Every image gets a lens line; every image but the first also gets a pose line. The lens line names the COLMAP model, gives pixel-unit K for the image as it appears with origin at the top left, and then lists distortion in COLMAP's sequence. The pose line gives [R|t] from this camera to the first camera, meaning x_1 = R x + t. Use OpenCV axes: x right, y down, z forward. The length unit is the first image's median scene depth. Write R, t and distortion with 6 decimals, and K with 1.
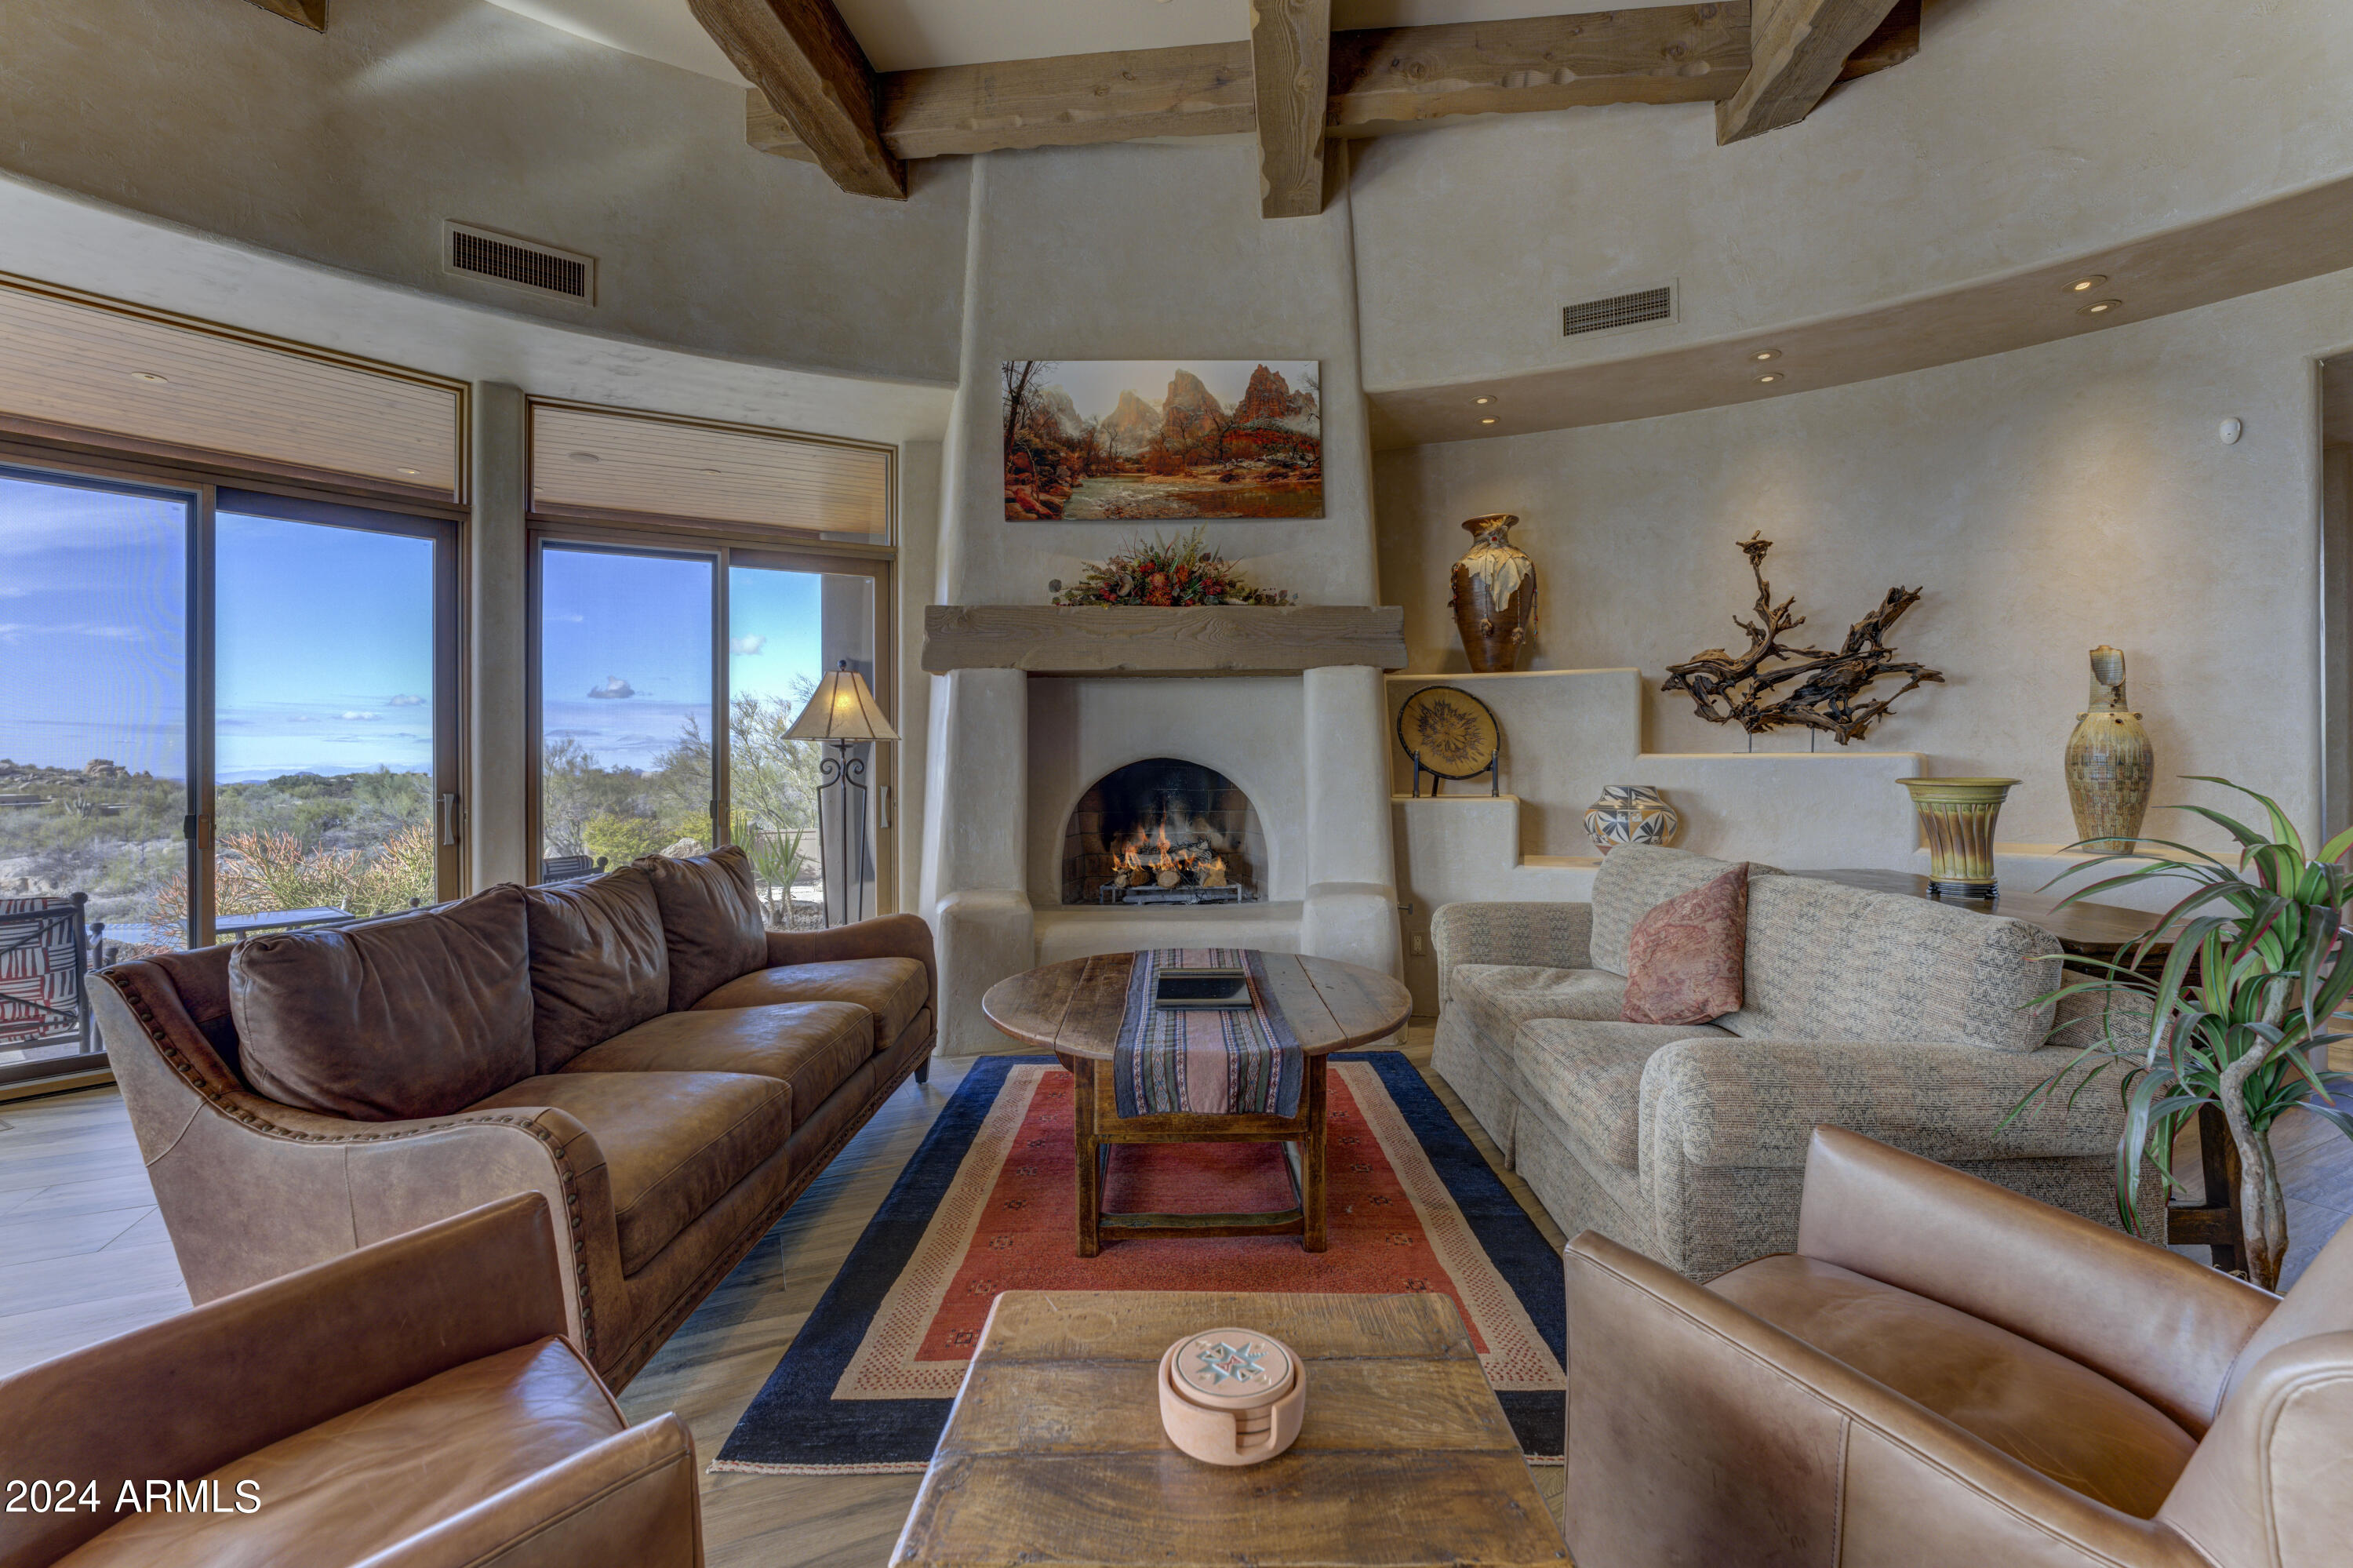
lens RADIAL K [[959.2, 0, 1190.6], [0, 959.2, 756.5], [0, 0, 1]] dist [-0.026576, 0.003398]
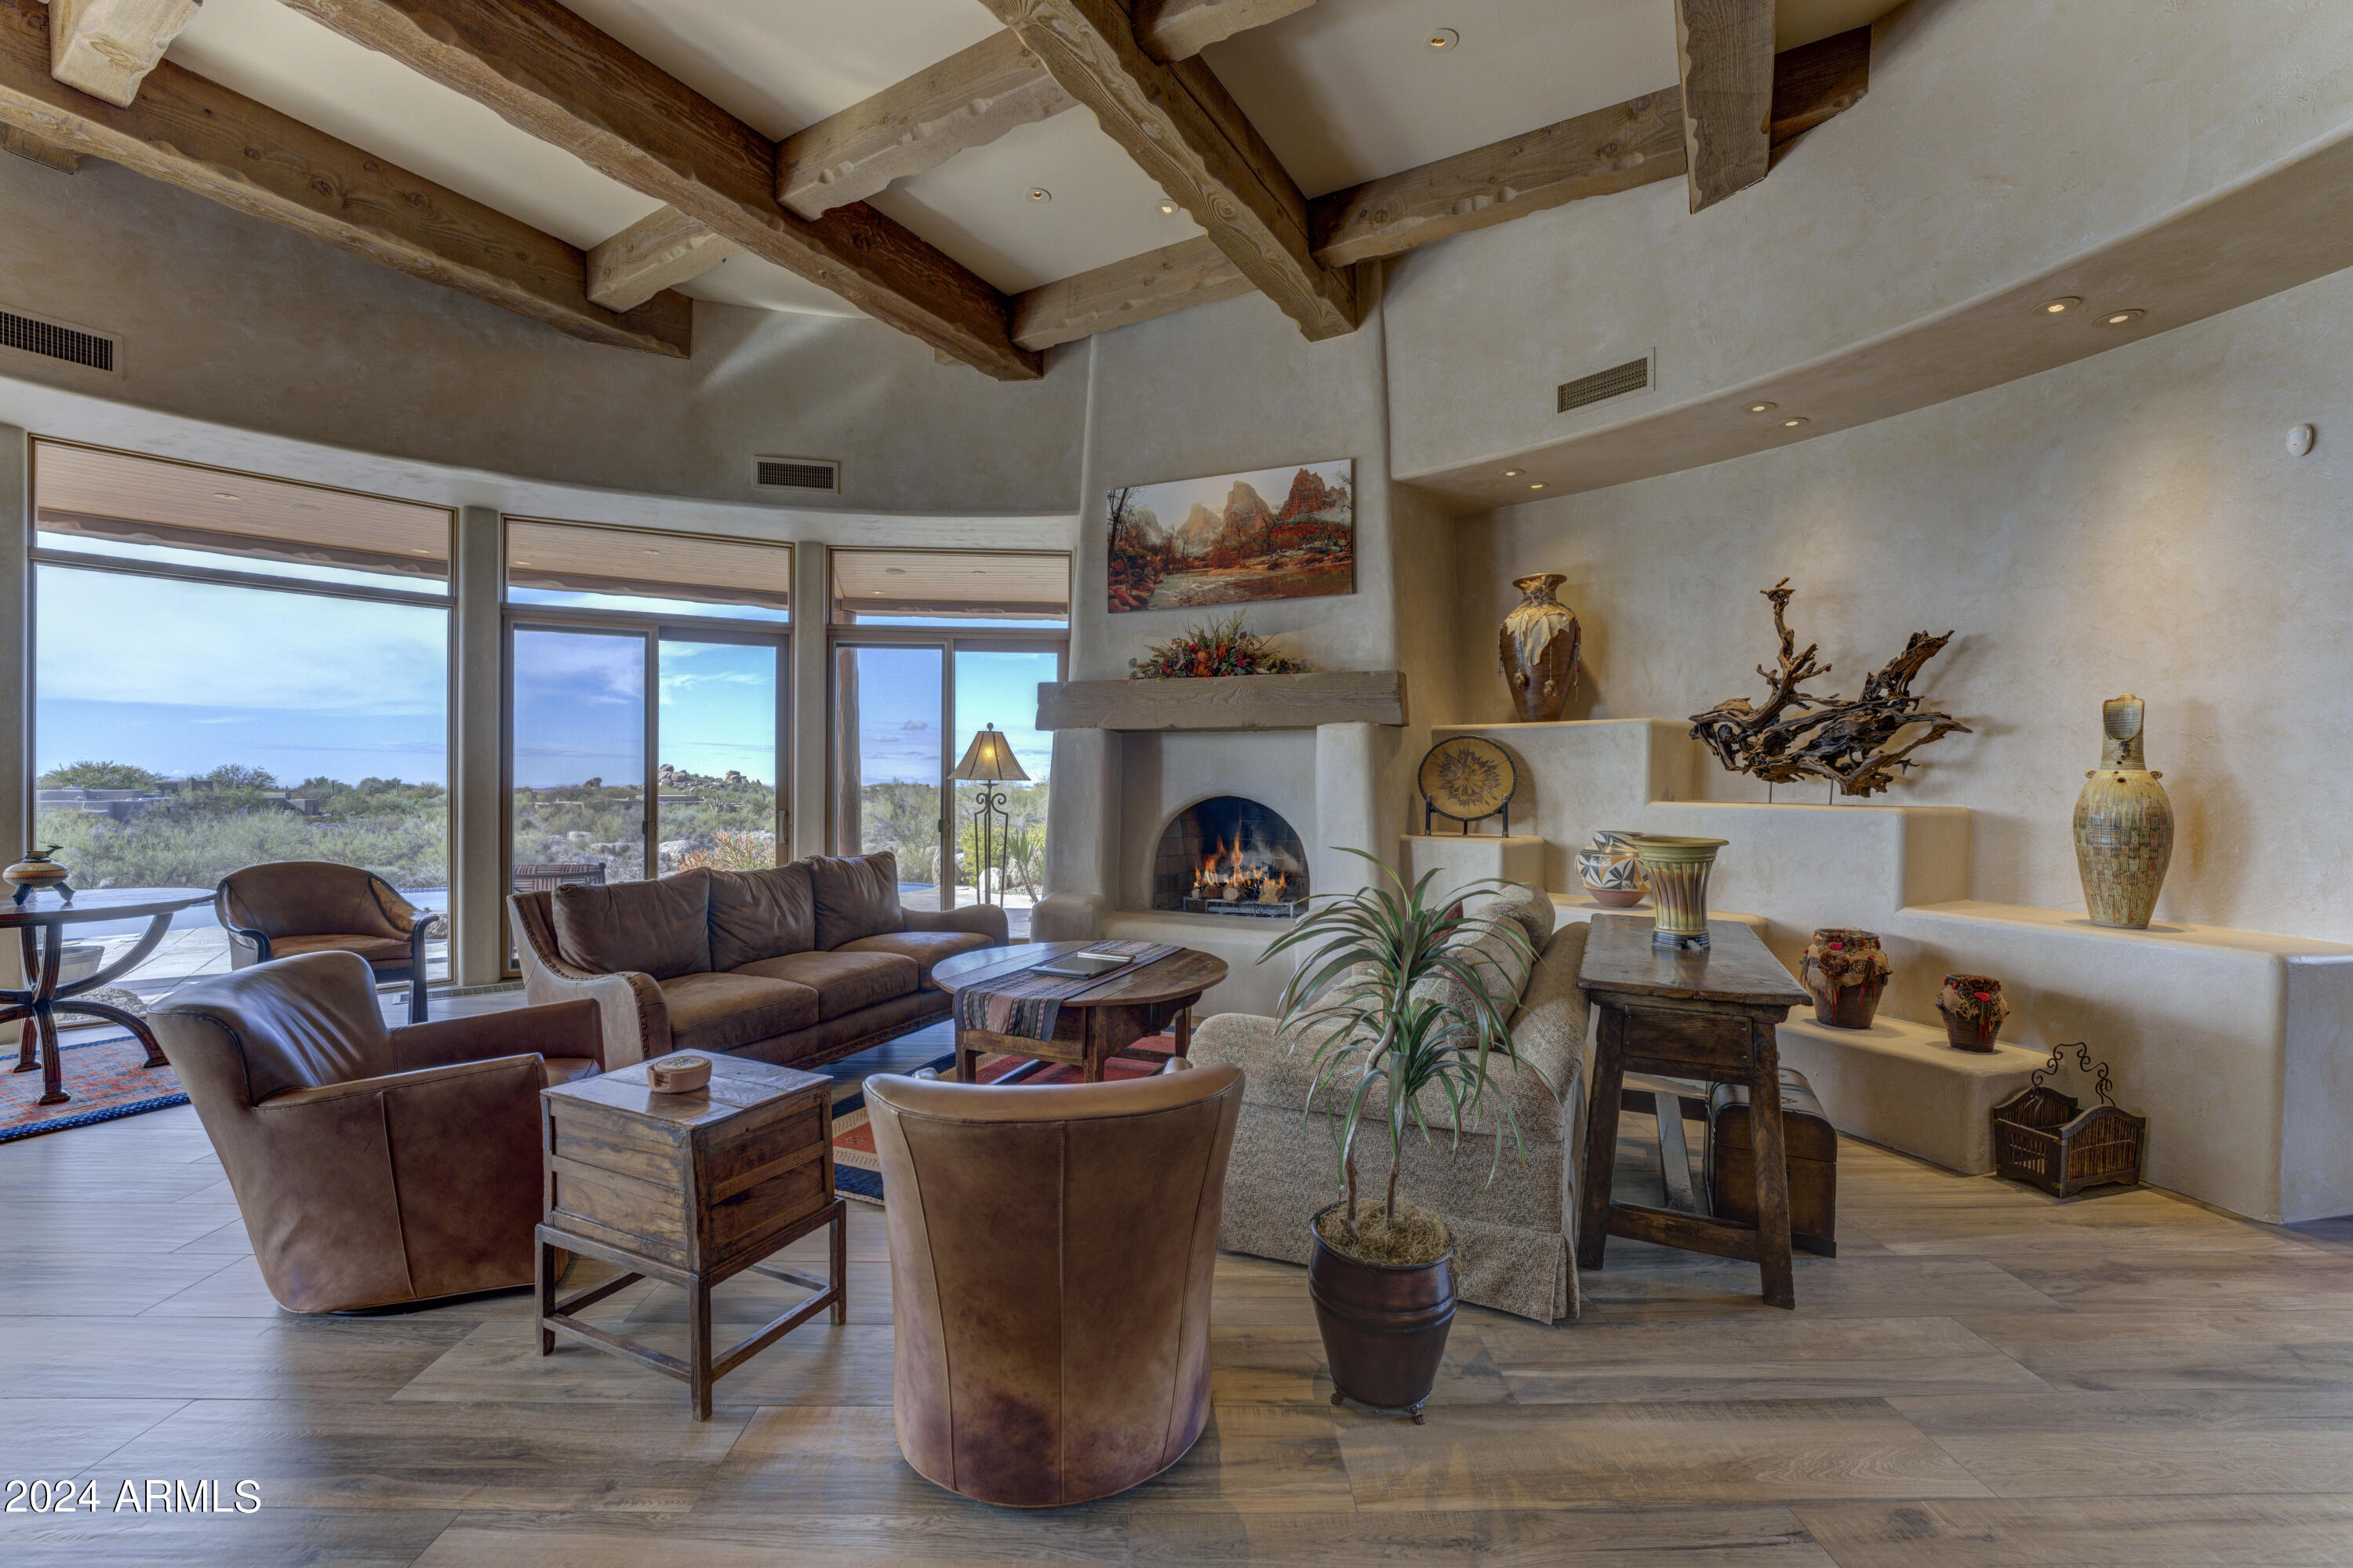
lens RADIAL K [[959.2, 0, 1197.0], [0, 959.2, 783.0], [0, 0, 1]] dist [-0.026576, 0.003398]
pose [[0.915564, 0.013873, -0.401934, 0.468502], [-0.010378, 0.999887, 0.010871, -0.031089], [0.402039, -0.005782, 0.915604, -0.158280]]
